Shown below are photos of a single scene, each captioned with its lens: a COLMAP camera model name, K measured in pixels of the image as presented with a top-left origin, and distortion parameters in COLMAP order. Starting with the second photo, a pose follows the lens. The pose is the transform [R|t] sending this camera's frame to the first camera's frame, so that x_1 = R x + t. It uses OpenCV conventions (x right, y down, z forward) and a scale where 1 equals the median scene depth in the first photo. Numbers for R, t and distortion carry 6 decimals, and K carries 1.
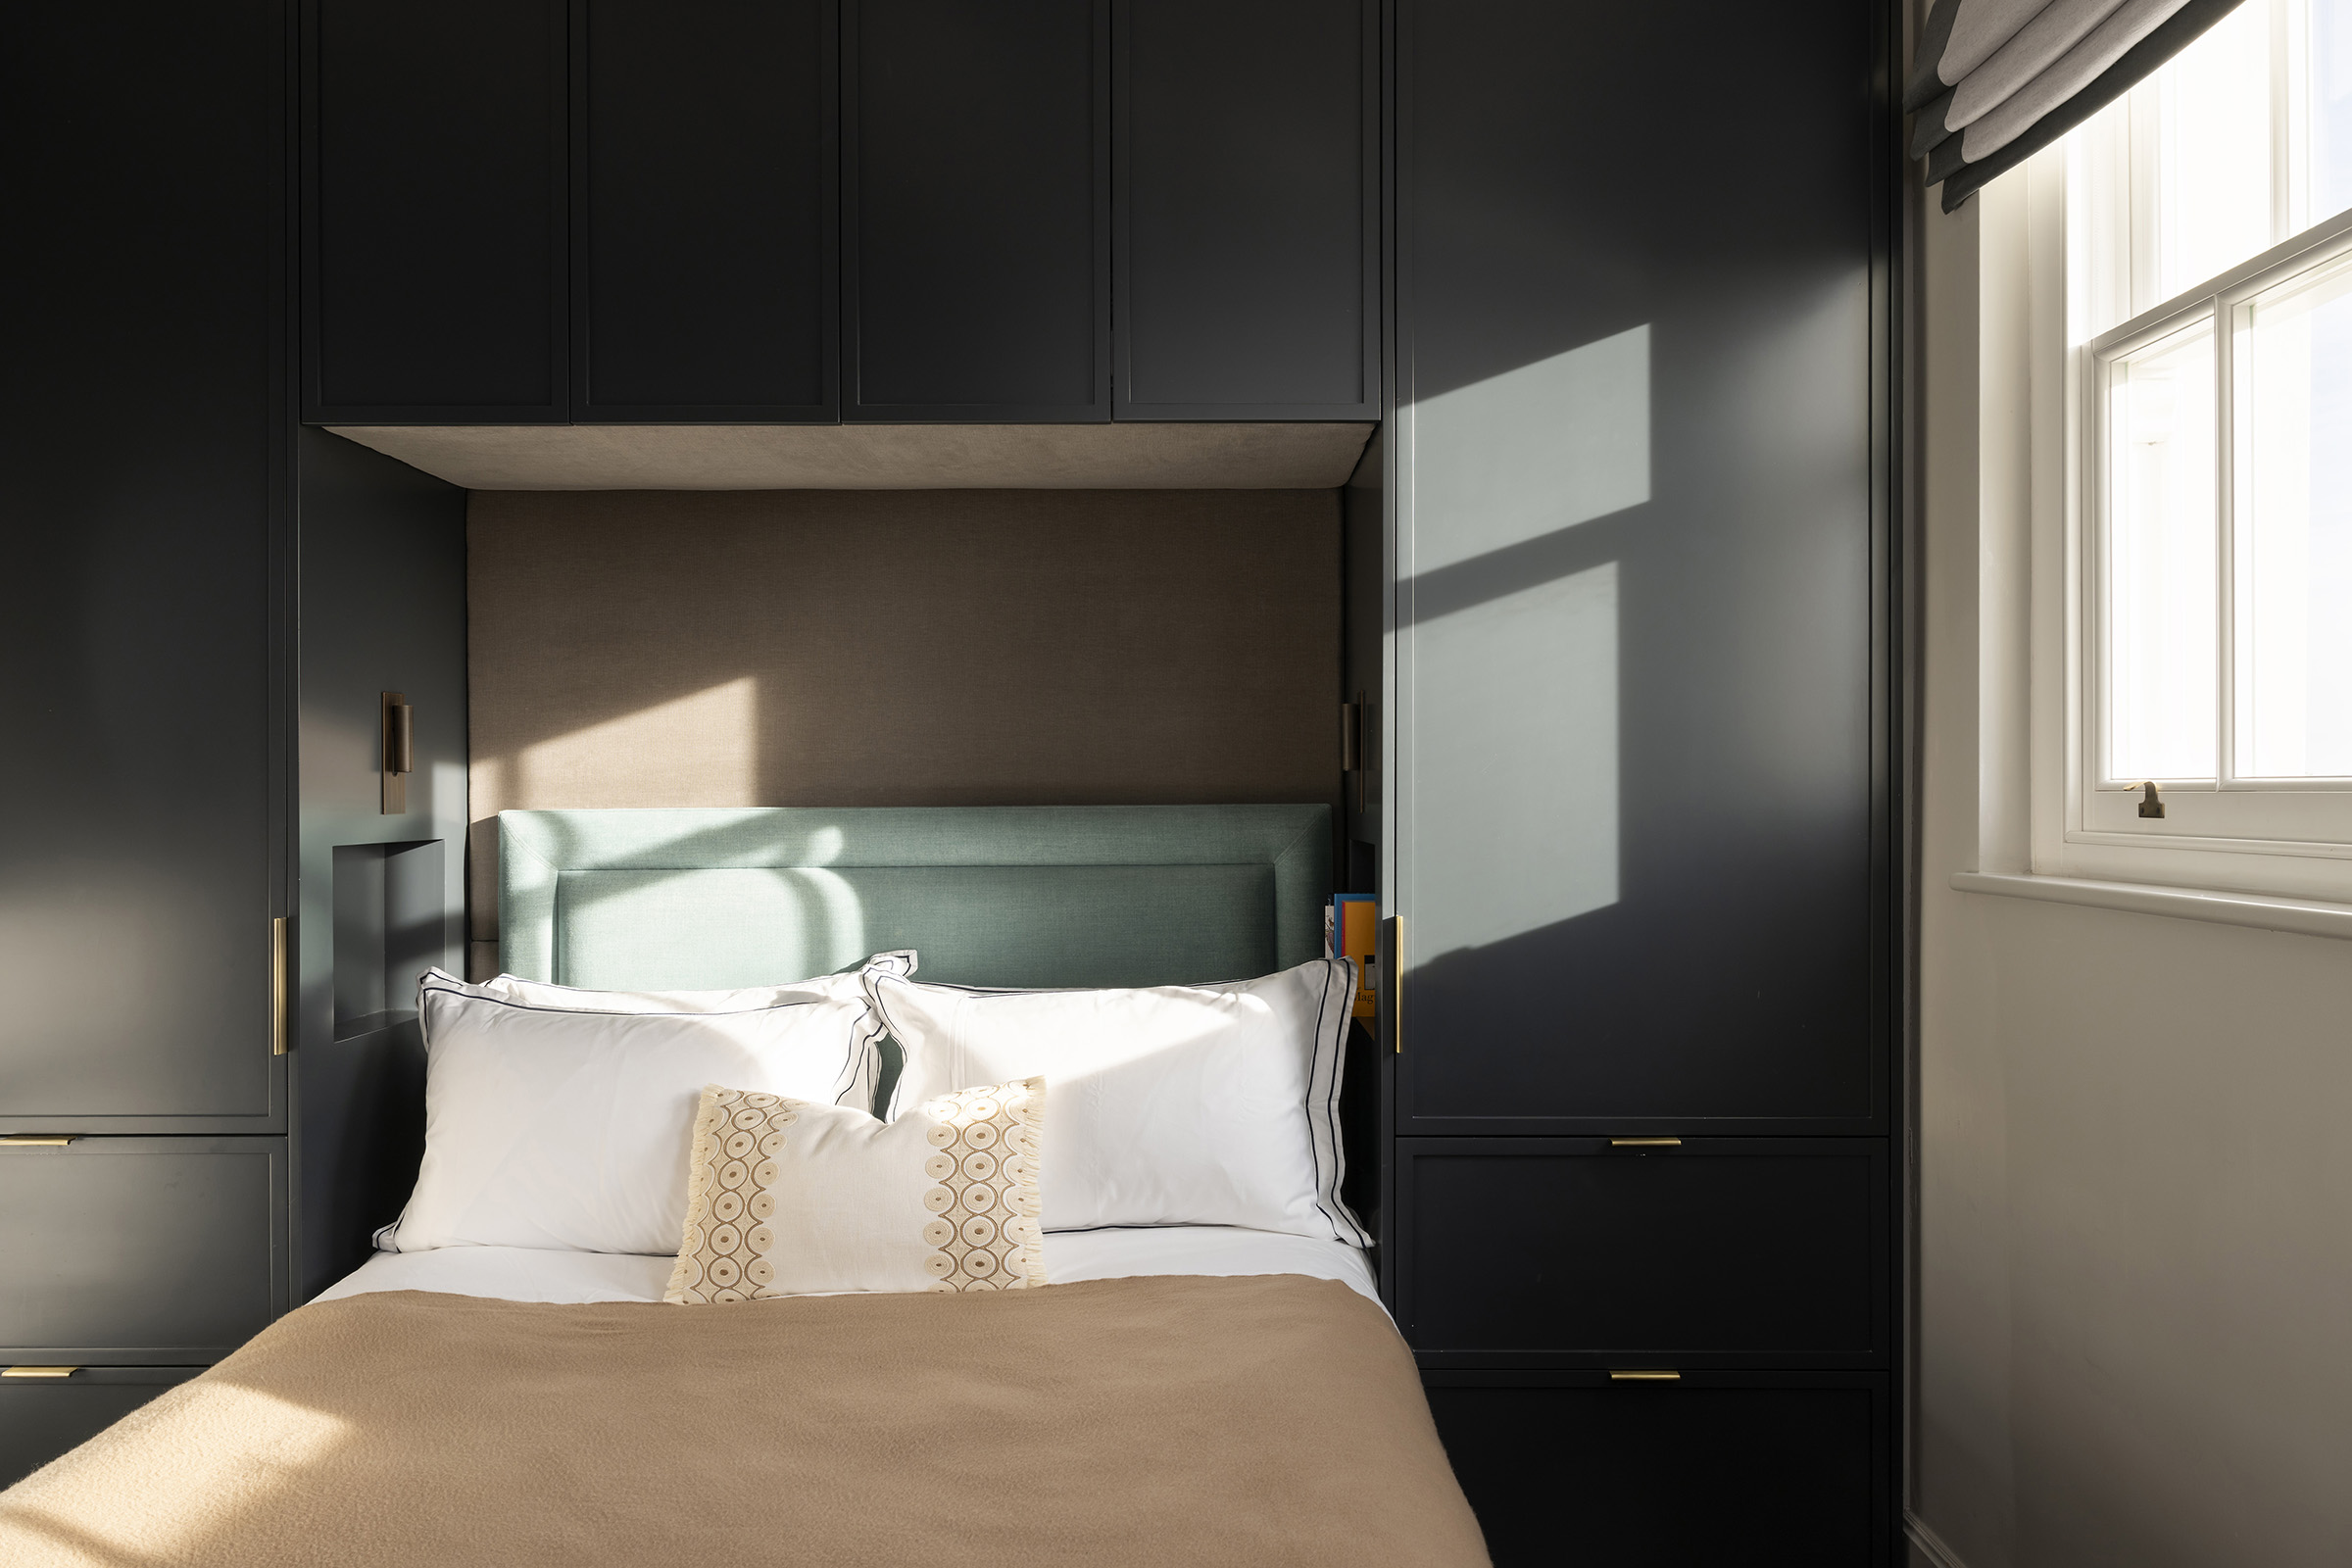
lens RADIAL K [[1790.0, 0, 1176.0], [0, 1790.0, 784.0], [0, 0, 1]] dist [-0.032972, -0.002099]
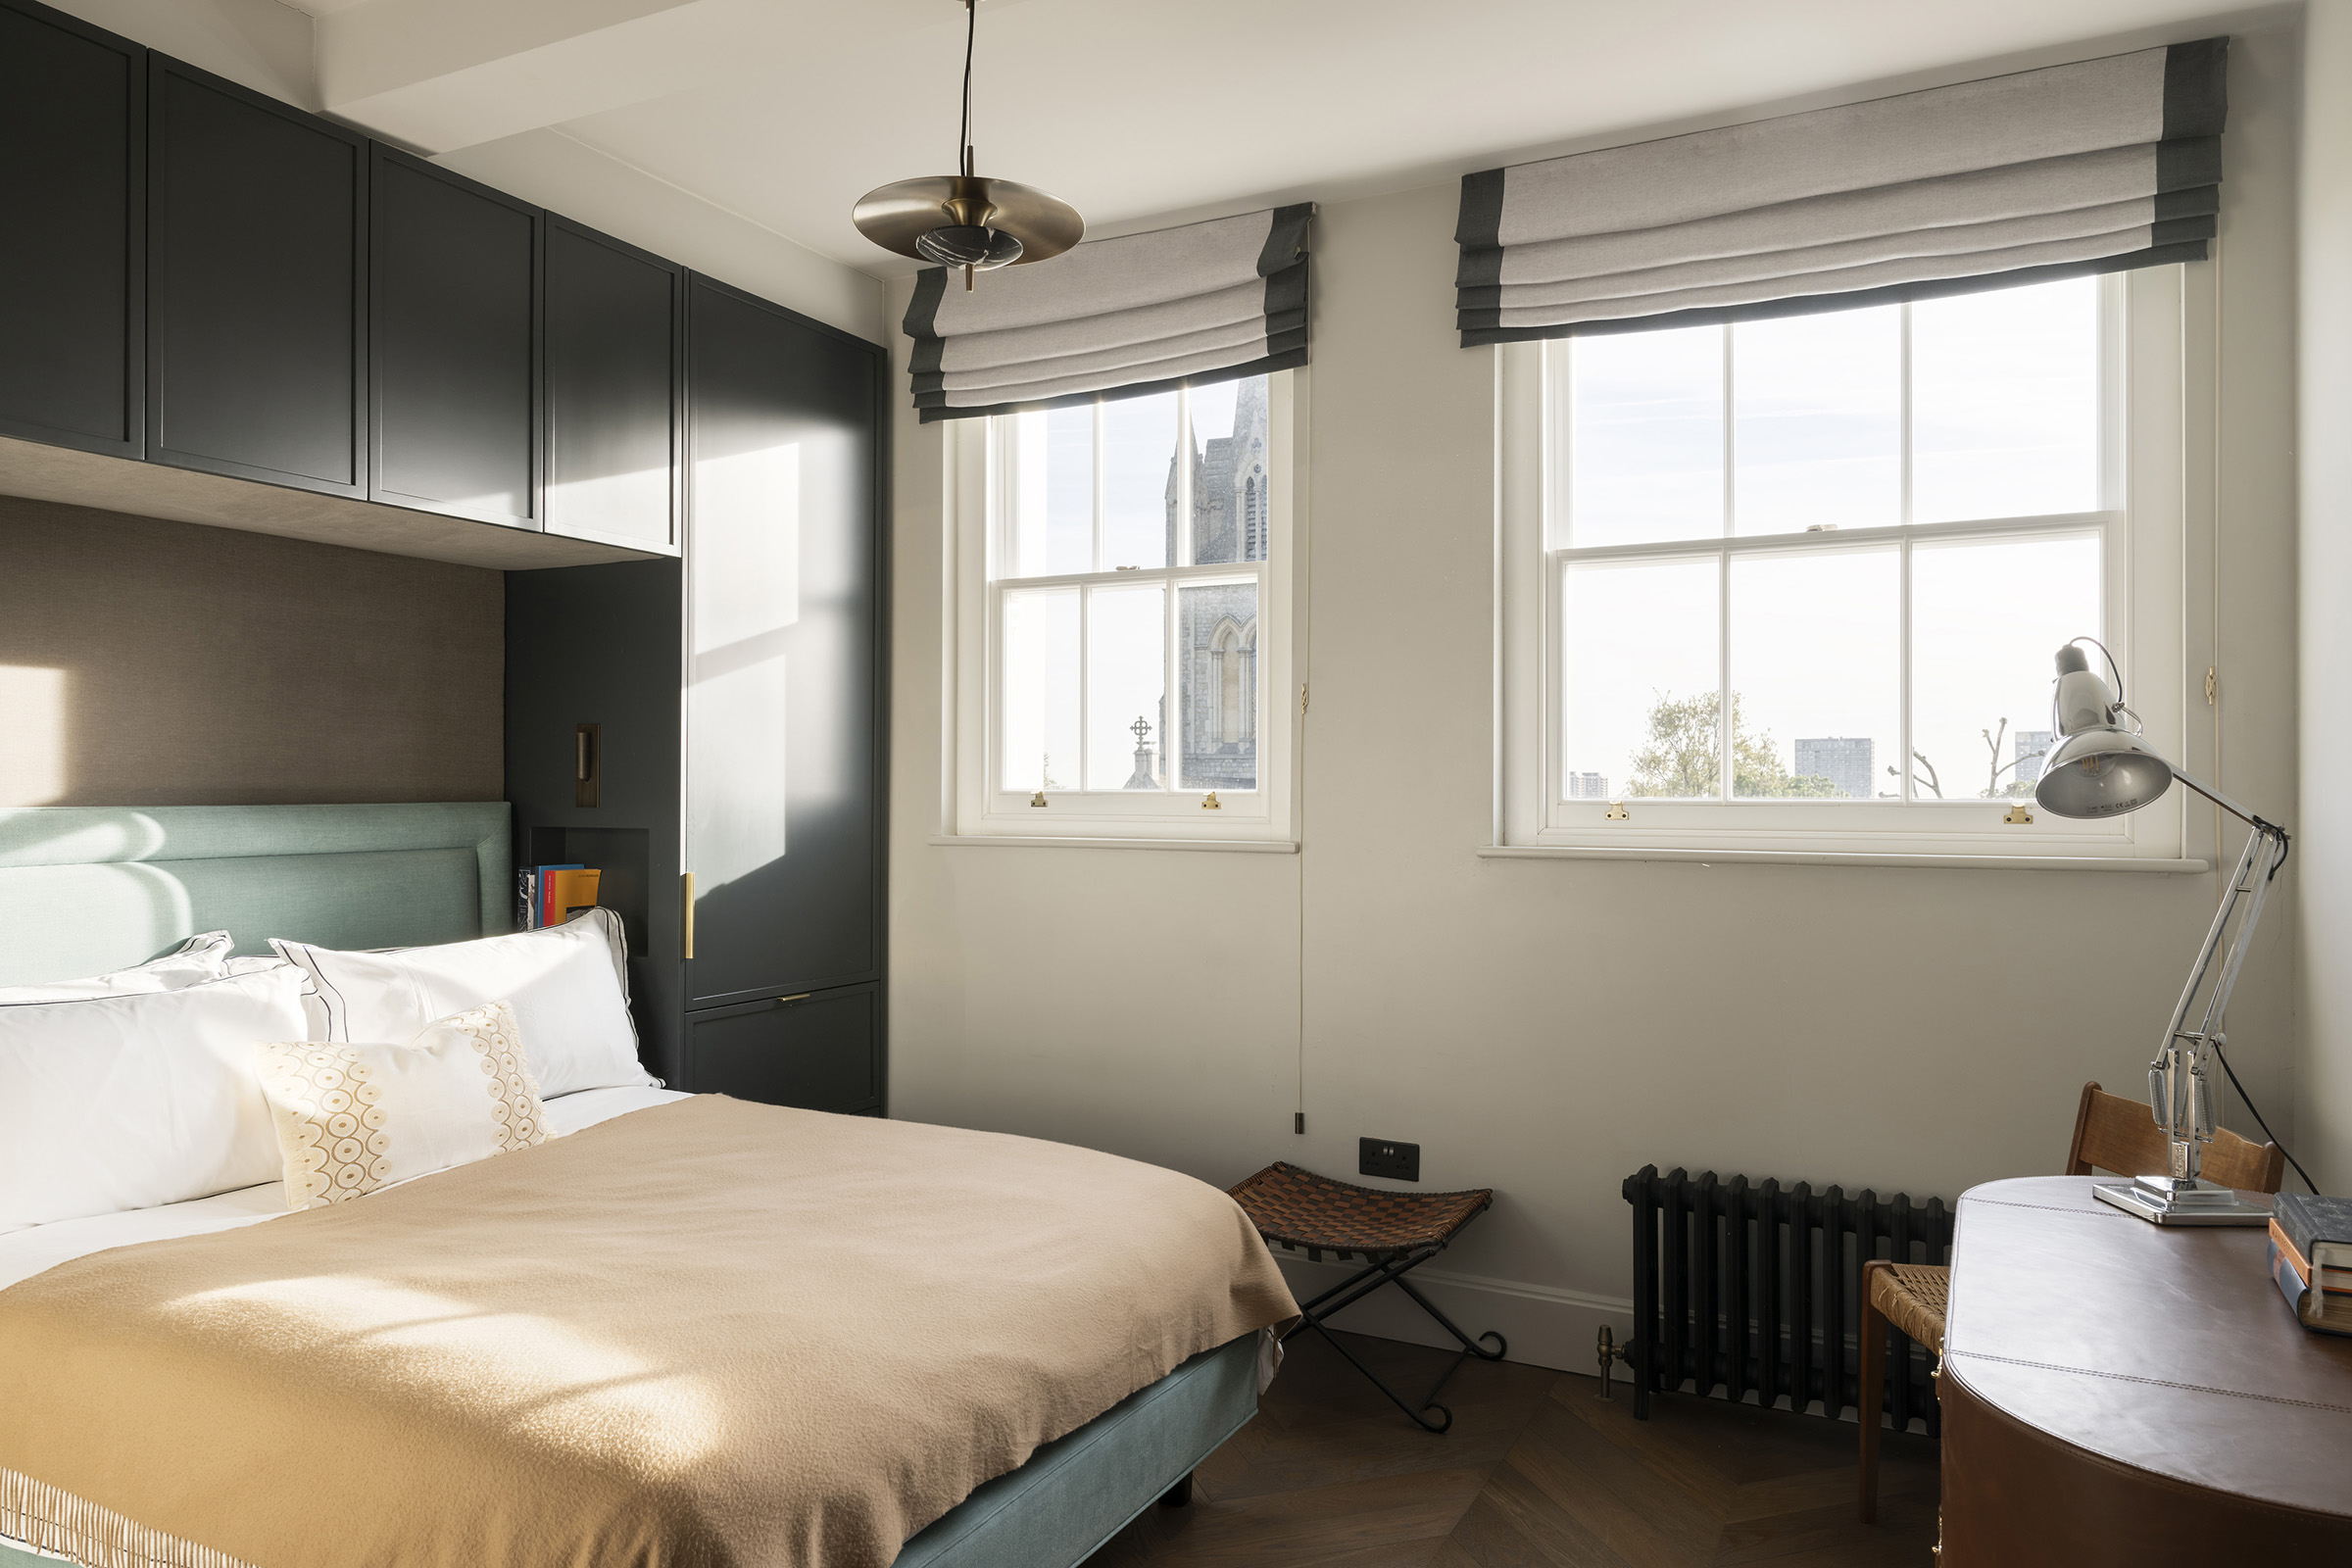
lens RADIAL K [[1629.9, 0, 1176.0], [0, 1629.9, 784.0], [0, 0, 1]] dist [0.000207, -0.003510]
pose [[0.428581, 0.011253, 0.903433, -0.843850], [-0.002504, 0.999933, -0.011267, 0.009369], [-0.903500, 0.002567, 0.428580, -0.008009]]
